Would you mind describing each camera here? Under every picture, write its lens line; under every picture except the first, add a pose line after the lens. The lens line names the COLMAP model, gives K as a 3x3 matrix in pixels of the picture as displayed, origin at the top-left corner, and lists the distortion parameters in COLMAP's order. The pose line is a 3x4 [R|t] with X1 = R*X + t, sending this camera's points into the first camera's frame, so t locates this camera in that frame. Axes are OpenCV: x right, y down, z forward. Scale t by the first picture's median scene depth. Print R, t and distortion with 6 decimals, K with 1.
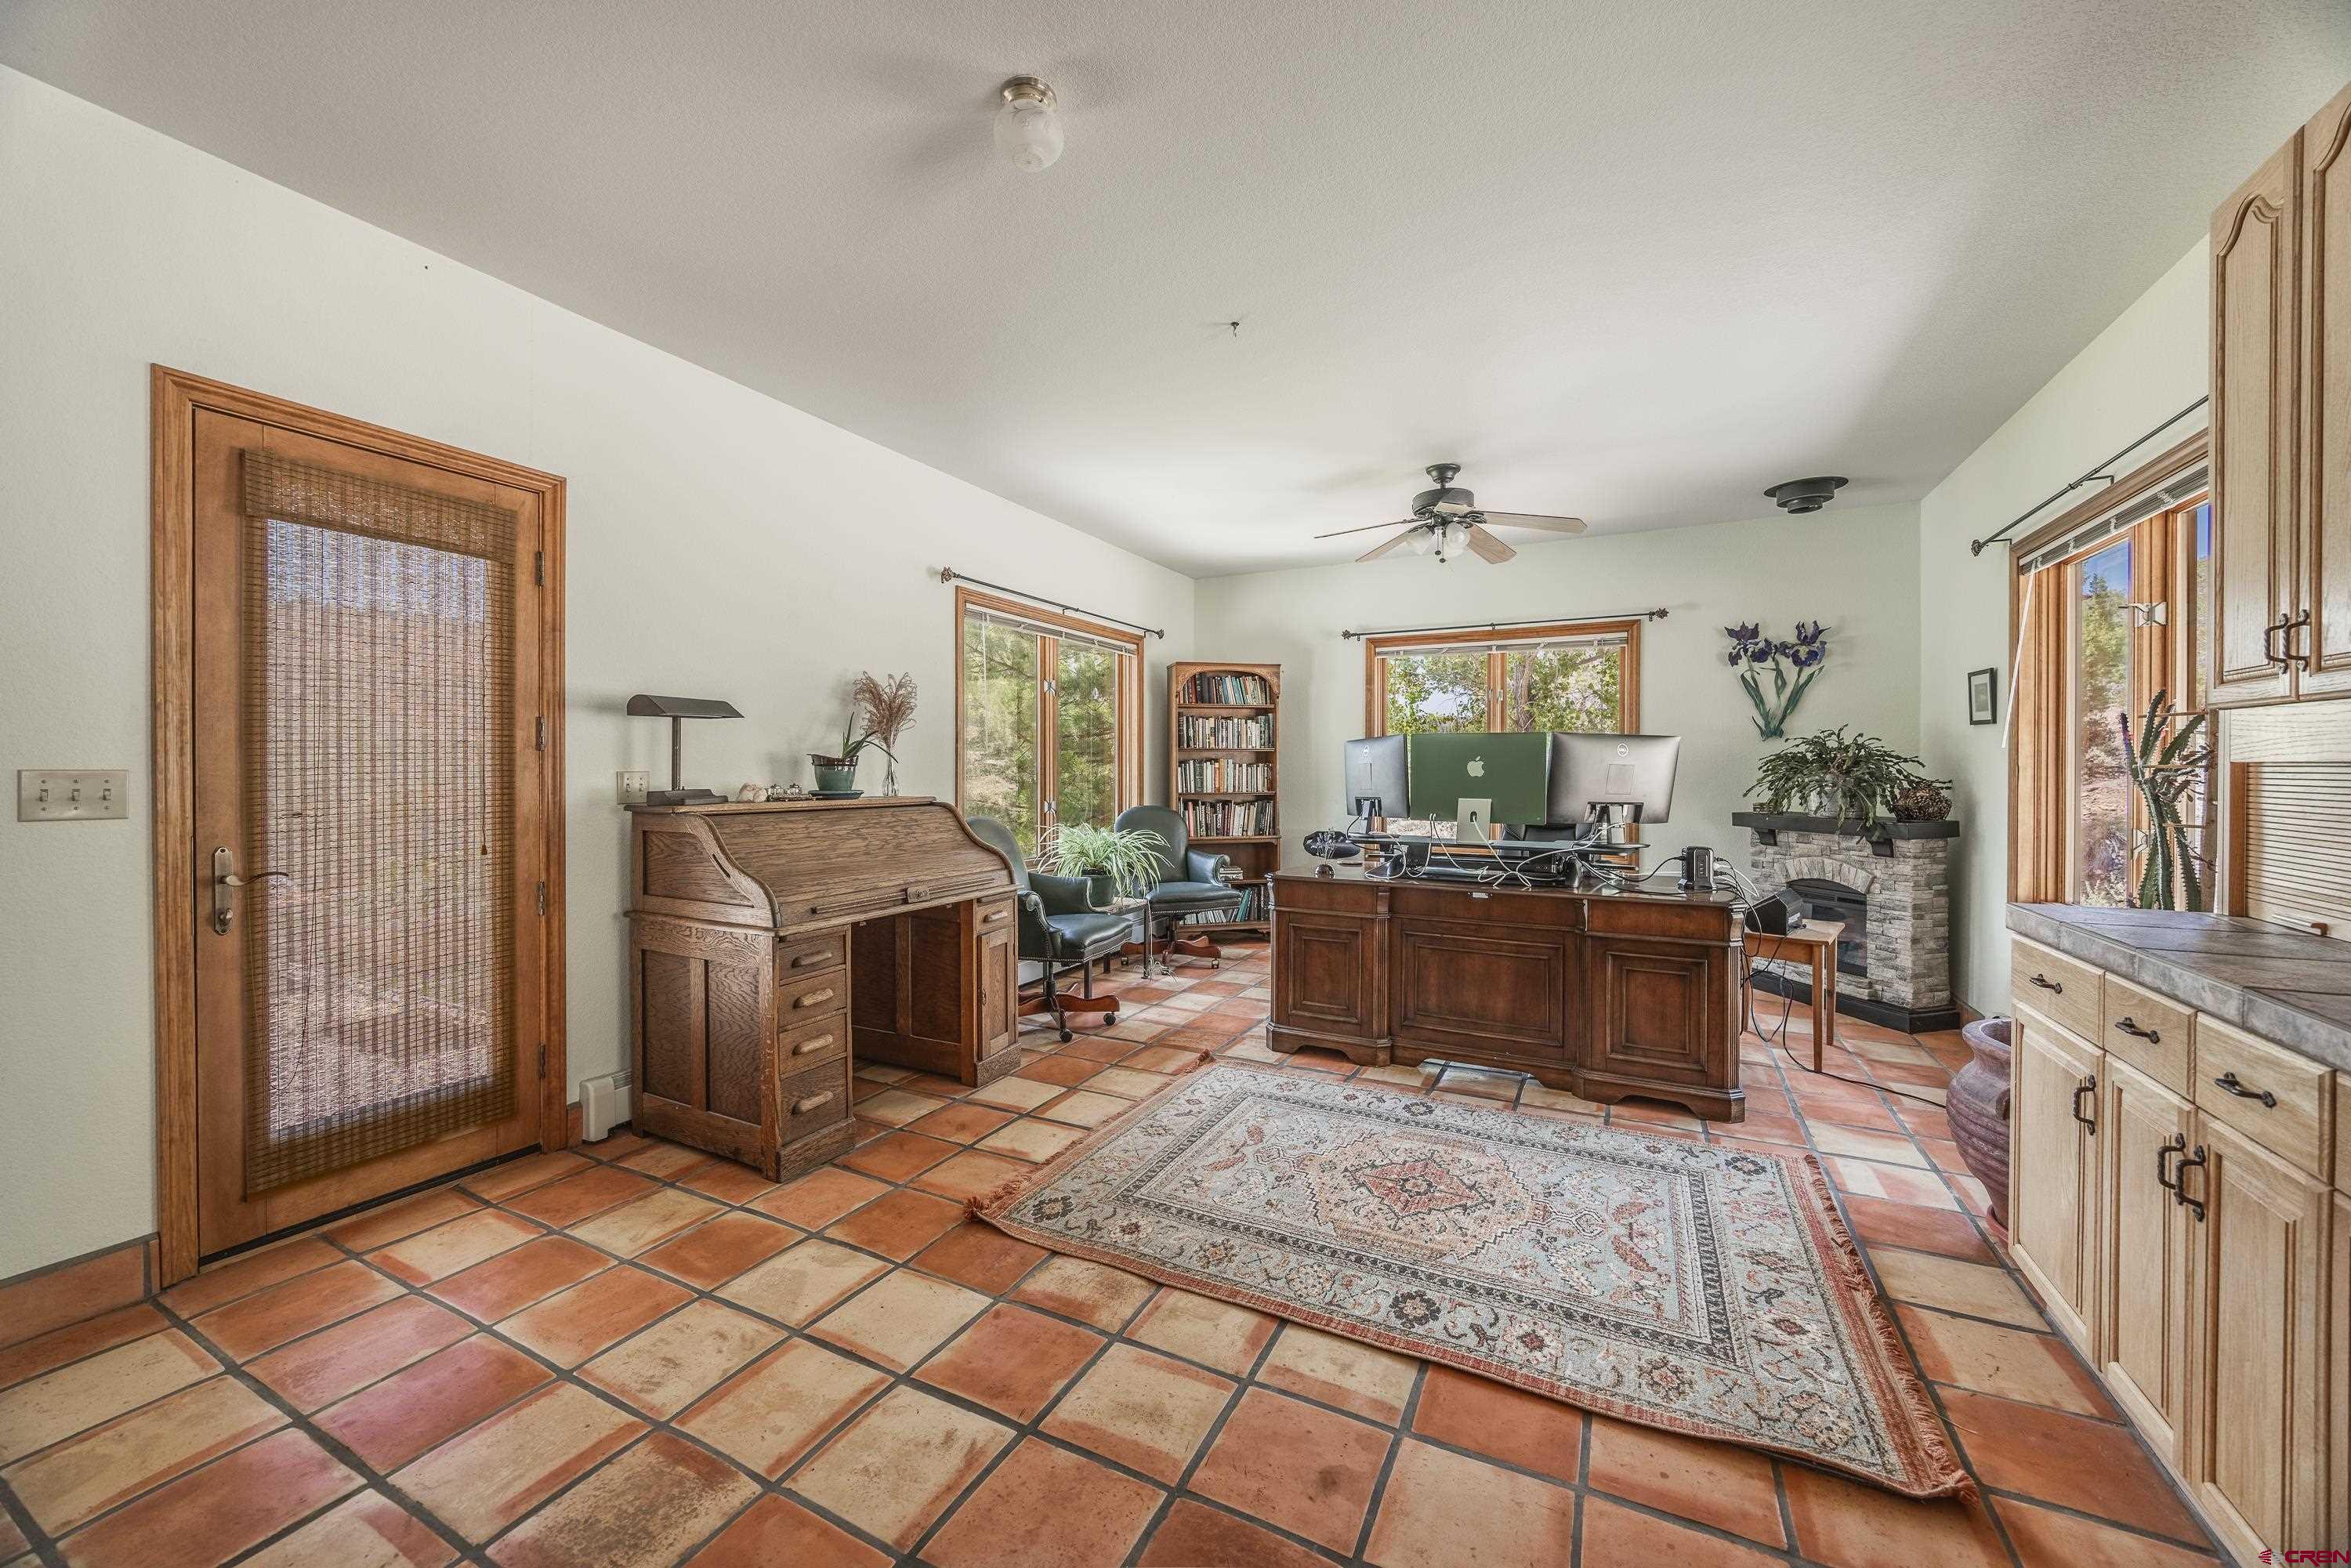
lens RADIAL K [[893.9, 0, 1174.2], [0, 893.9, 774.5], [0, 0, 1]] dist [-0.004045, -0.000171]
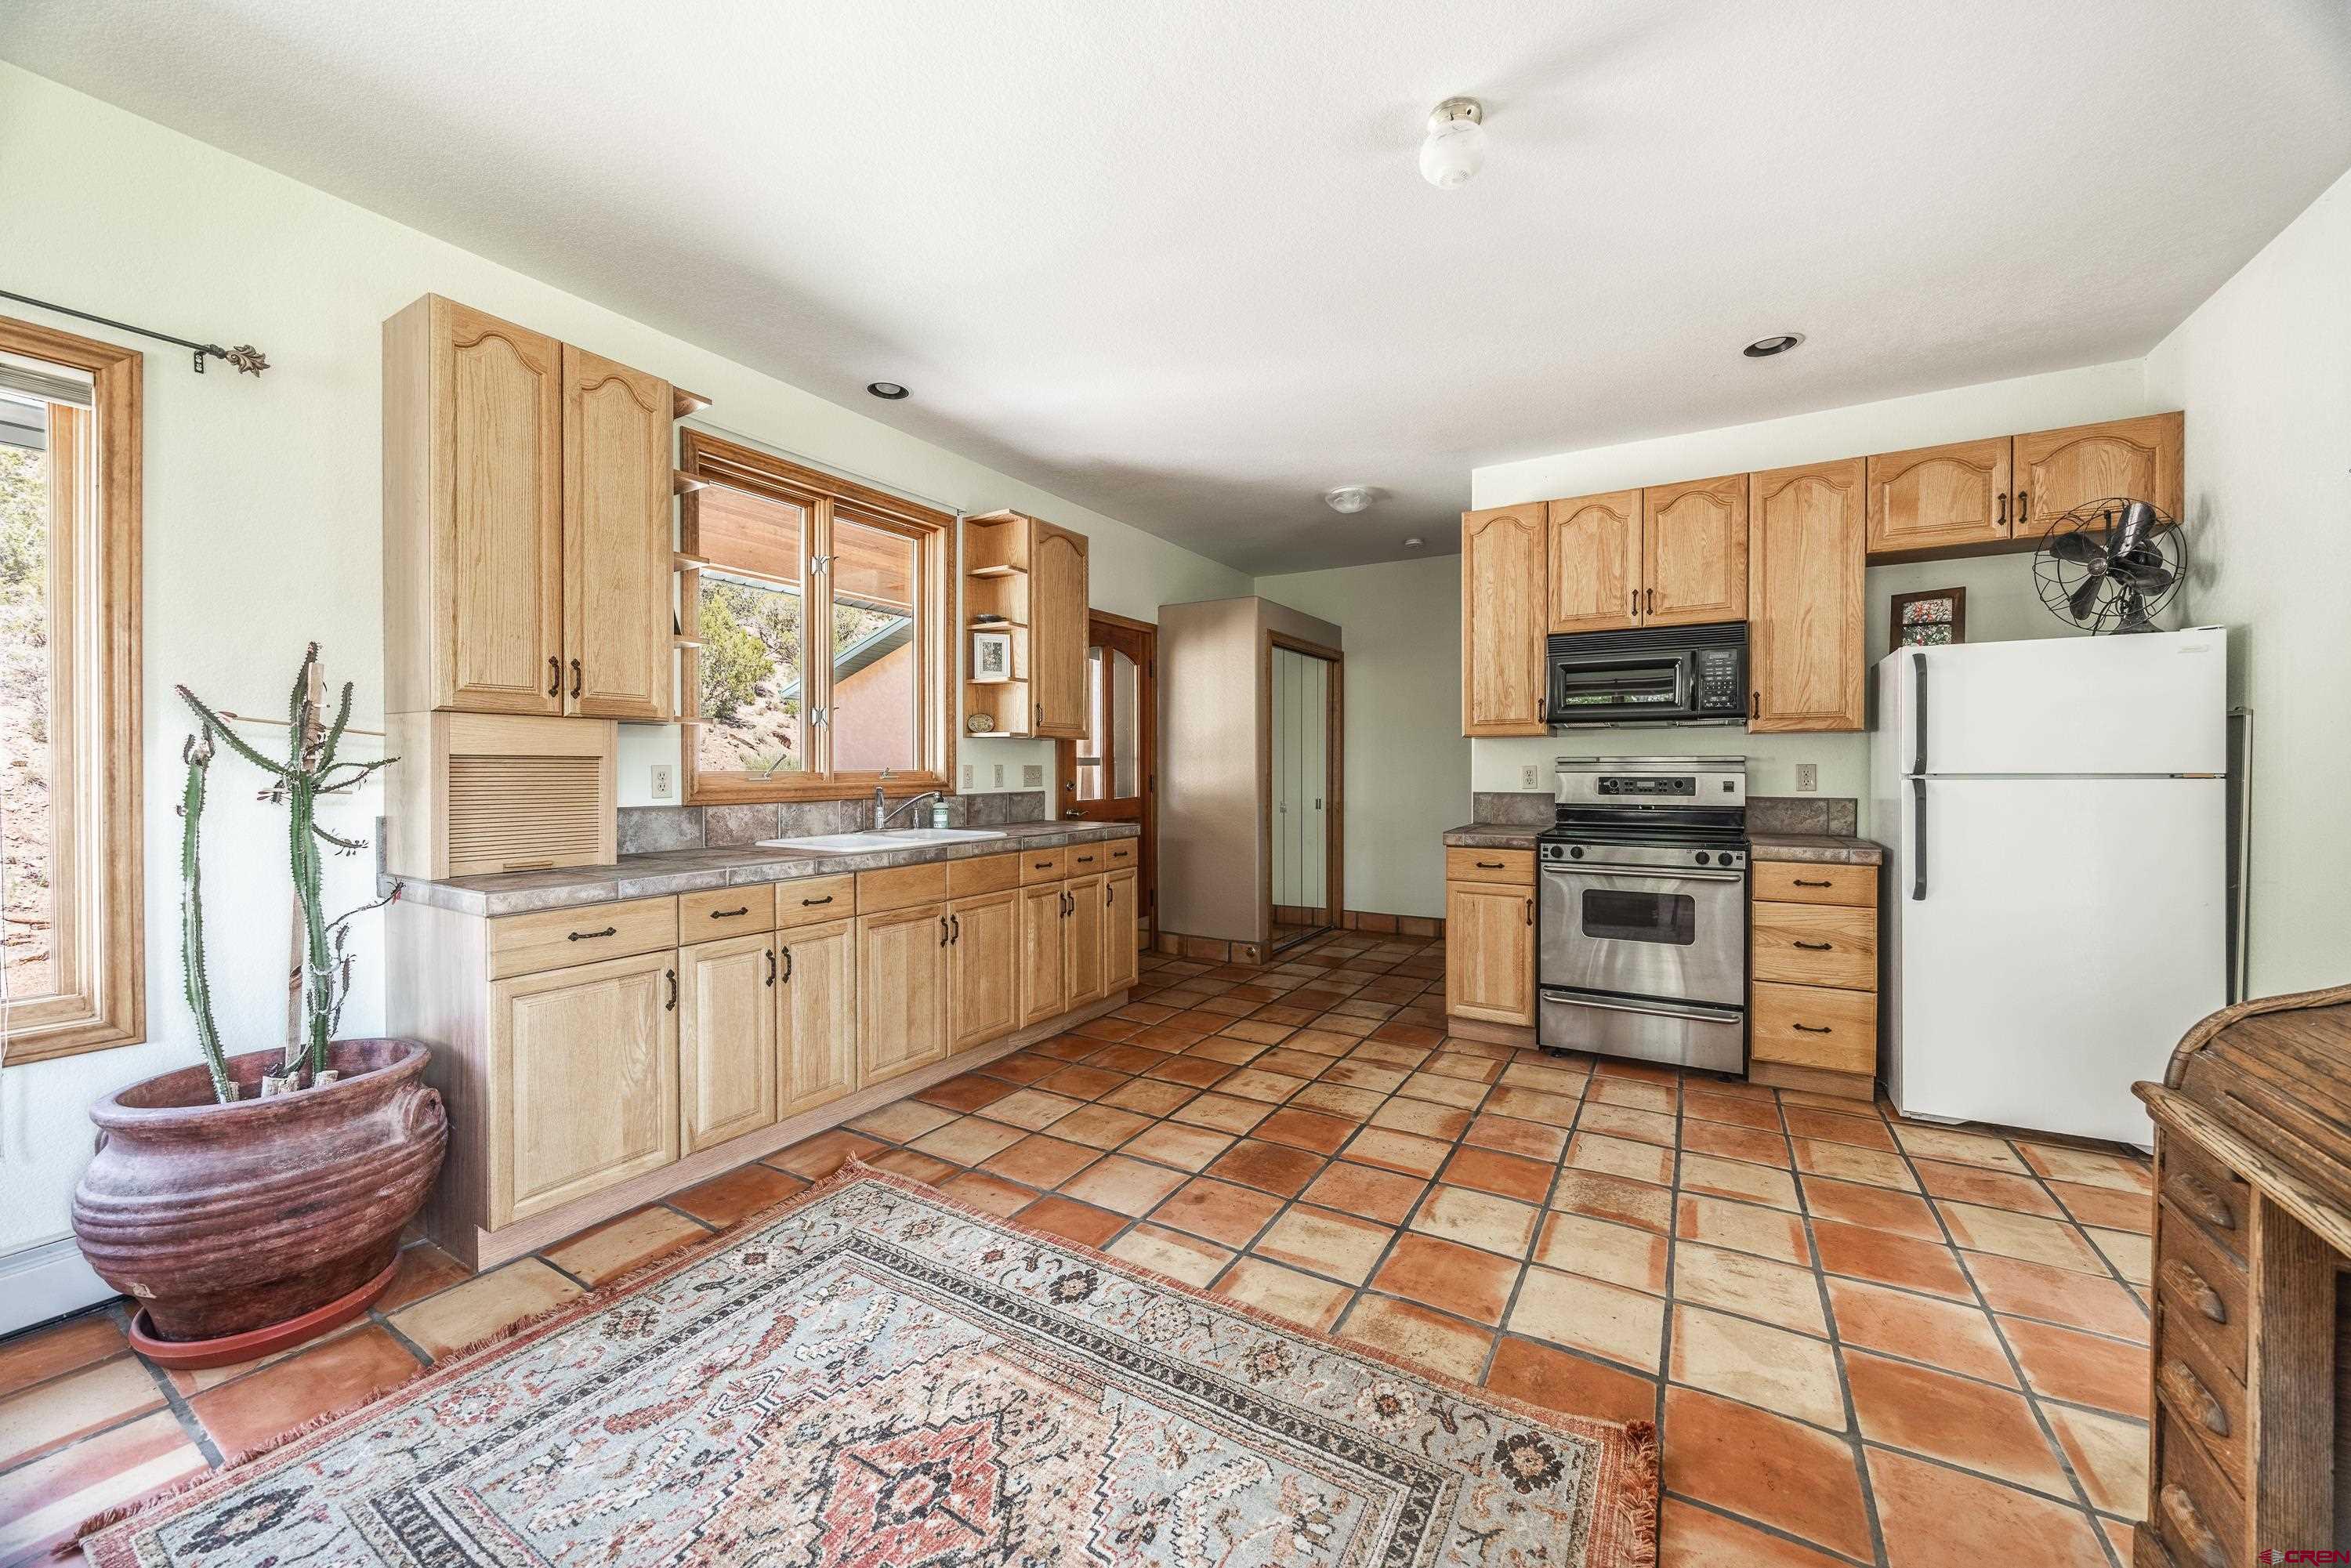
lens RADIAL K [[893.9, 0, 1161.5], [0, 893.9, 773.2], [0, 0, 1]] dist [-0.004045, -0.000171]
pose [[-0.997197, -0.001518, 0.074802, 0.094010], [-0.000408, 0.999890, 0.014848, -0.009609], [-0.074816, 0.014776, -0.997088, 2.035400]]
